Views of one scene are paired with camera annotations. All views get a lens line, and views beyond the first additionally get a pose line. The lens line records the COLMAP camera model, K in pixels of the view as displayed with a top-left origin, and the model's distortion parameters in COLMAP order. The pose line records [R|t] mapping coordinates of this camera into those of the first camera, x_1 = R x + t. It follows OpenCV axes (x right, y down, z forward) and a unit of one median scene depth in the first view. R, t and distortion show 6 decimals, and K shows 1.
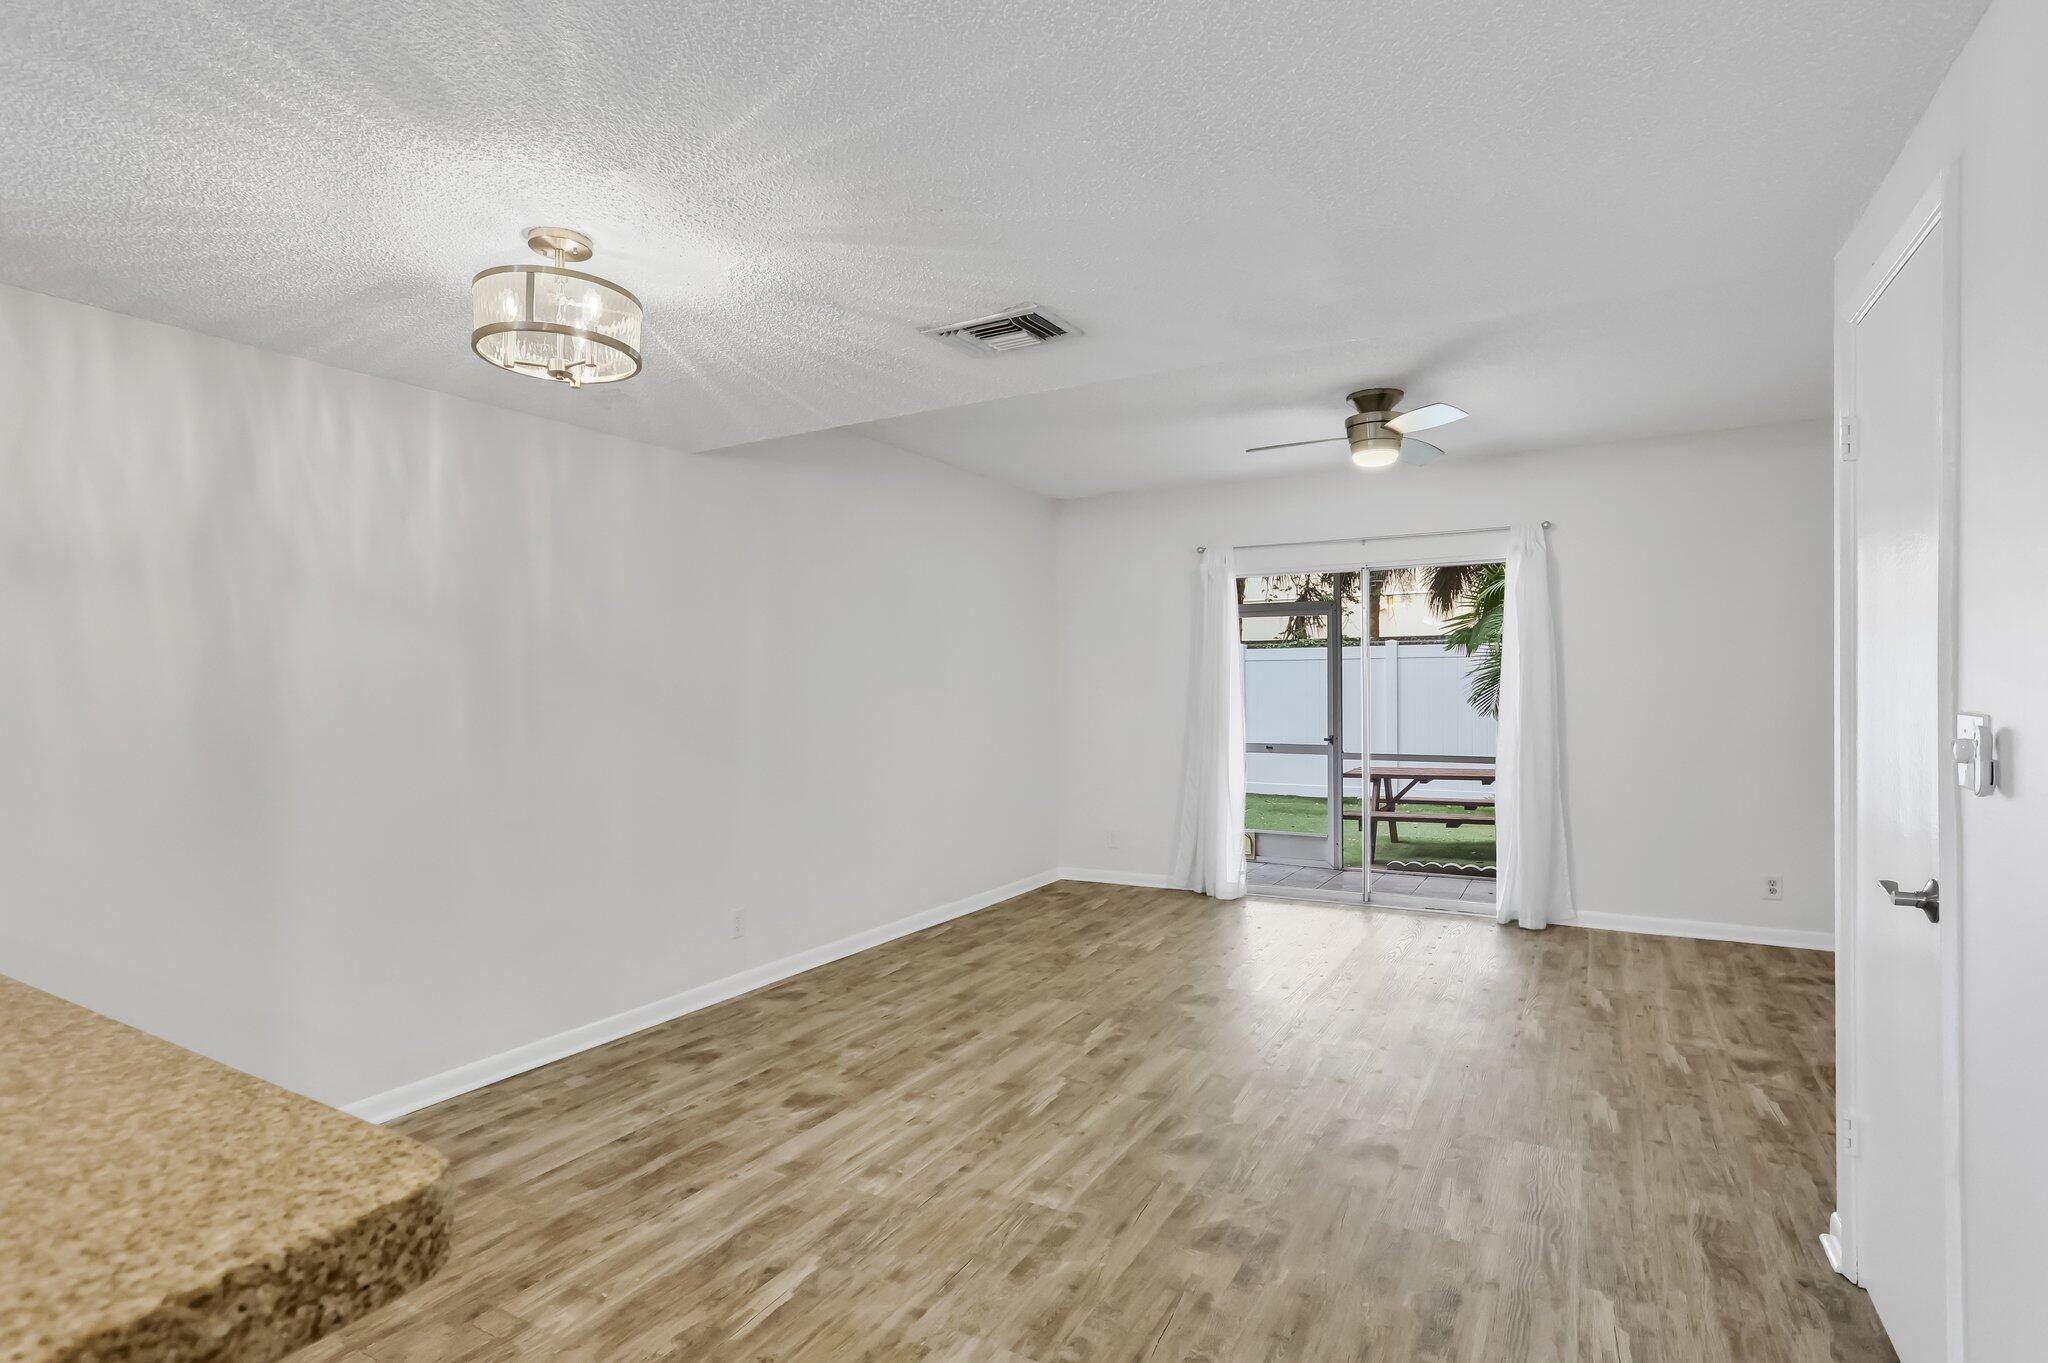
lens RADIAL K [[991.7, 0, 1032.3], [0, 991.7, 702.2], [0, 0, 1]] dist [-0.041859, 0.022503]
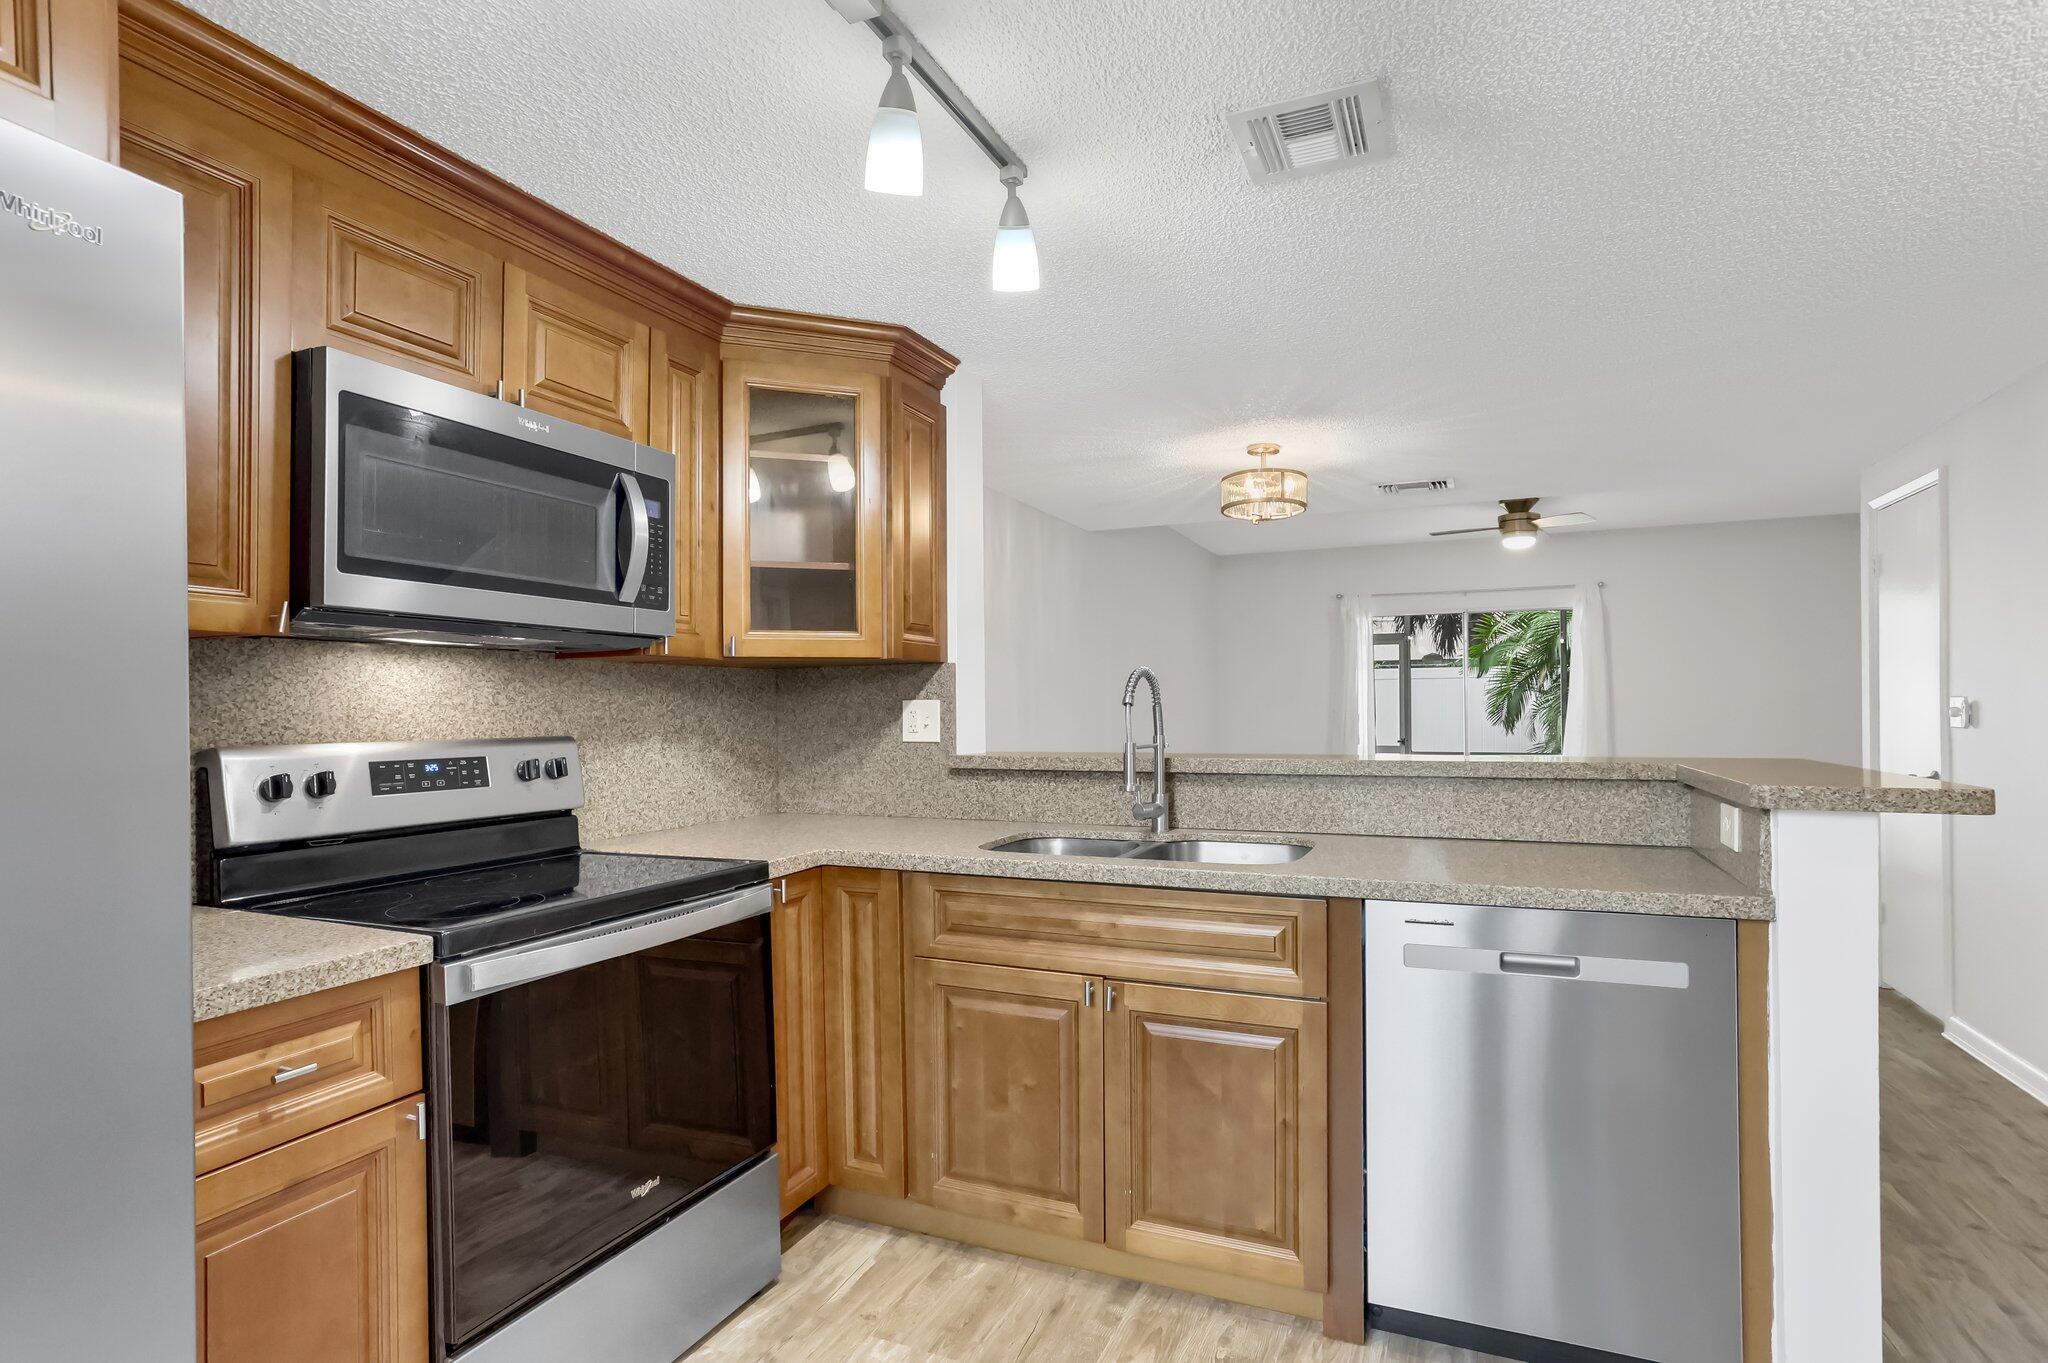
lens RADIAL K [[991.7, 0, 1057.0], [0, 991.7, 699.5], [0, 0, 1]] dist [-0.041859, 0.022503]
pose [[0.993127, 0.001603, 0.117030, -0.546671], [0.001235, 0.999707, -0.024169, 0.026978], [-0.117034, 0.024148, 0.992834, -0.415742]]
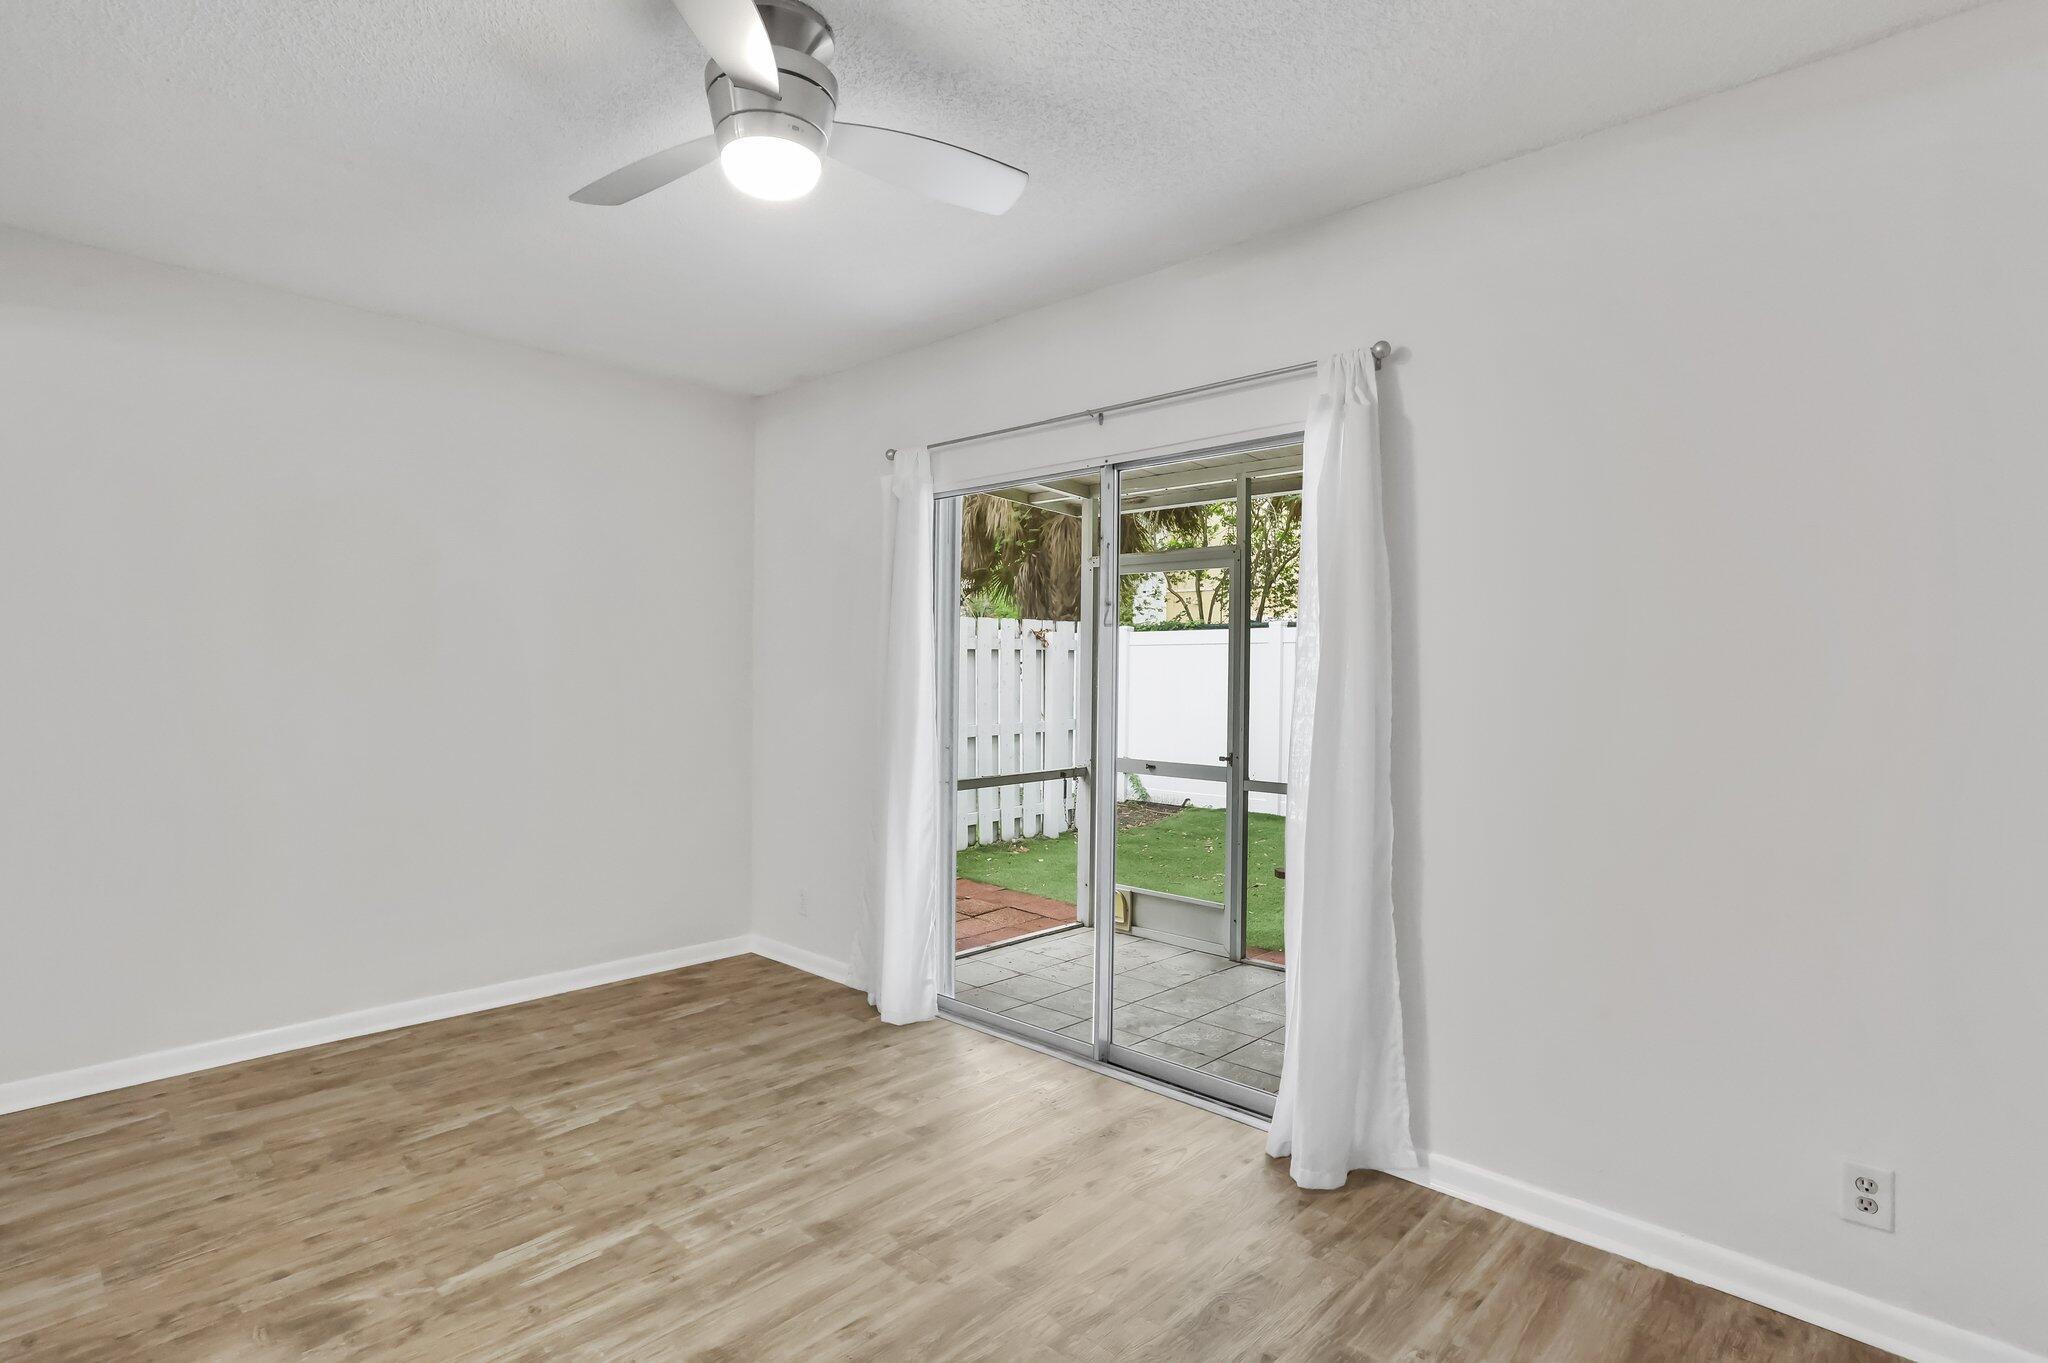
lens RADIAL K [[991.7, 0, 1012.5], [0, 991.7, 679.1], [0, 0, 1]] dist [-0.041859, 0.022503]
pose [[0.970181, 0.014489, -0.241950, 0.597587], [-0.018049, 0.999759, -0.012504, -0.008645], [0.241710, 0.016498, 0.970208, 0.615700]]
